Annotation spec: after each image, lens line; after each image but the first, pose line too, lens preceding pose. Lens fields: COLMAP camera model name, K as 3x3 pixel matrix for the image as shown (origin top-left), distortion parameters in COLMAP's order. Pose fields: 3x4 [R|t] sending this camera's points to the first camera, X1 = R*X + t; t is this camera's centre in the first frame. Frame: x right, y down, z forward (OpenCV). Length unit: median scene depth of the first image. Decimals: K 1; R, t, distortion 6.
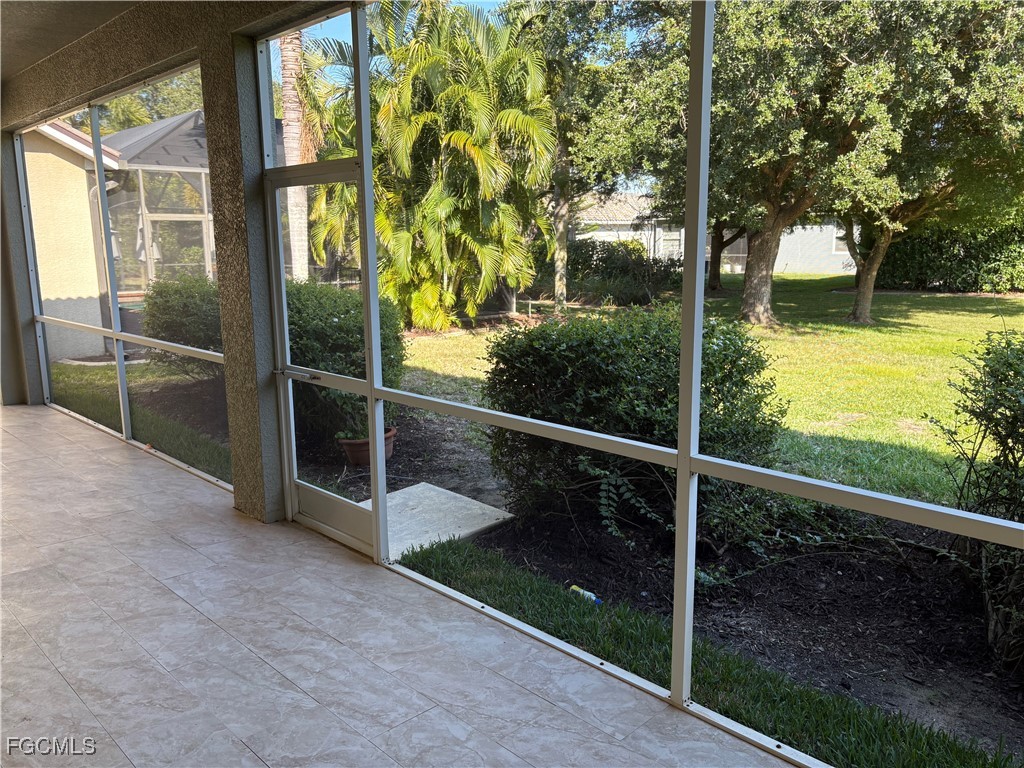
lens RADIAL K [[776.7, 0, 514.2], [0, 776.7, 388.9], [0, 0, 1]] dist [0.045890, -0.042201]
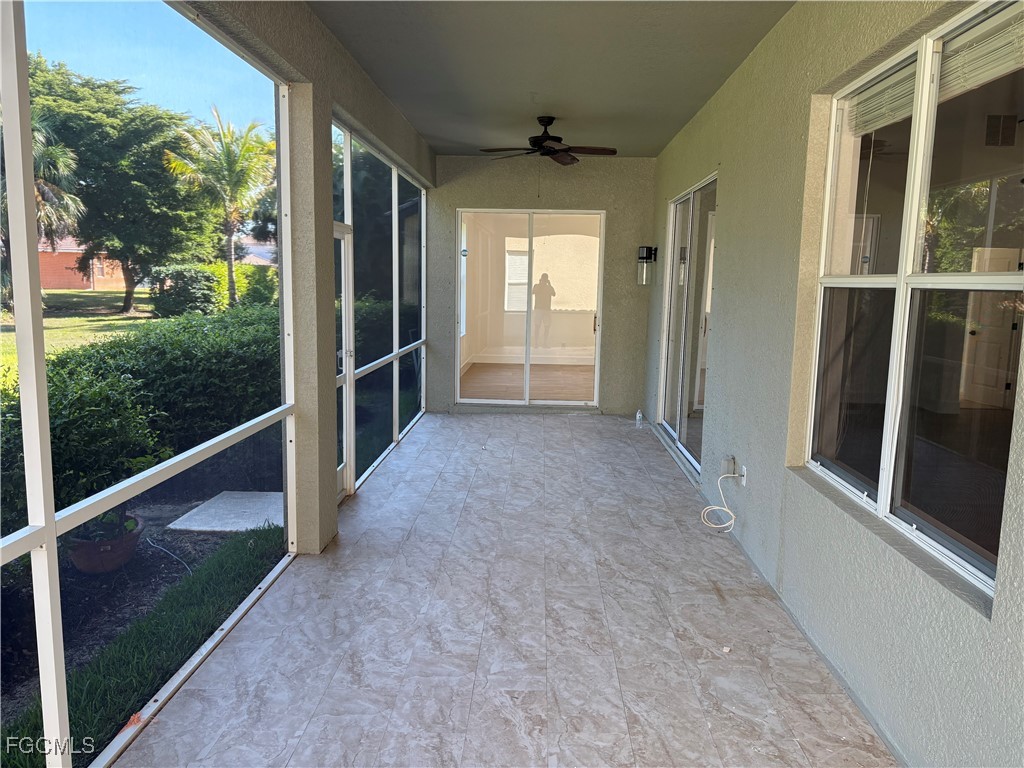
lens RADIAL K [[776.7, 0, 514.2], [0, 776.7, 388.9], [0, 0, 1]] dist [0.045890, -0.042201]
pose [[-0.683204, -0.105878, 0.722511, -1.431323], [0.122645, 0.958740, 0.256469, -0.311685], [-0.719854, 0.263833, -0.642029, 1.667305]]
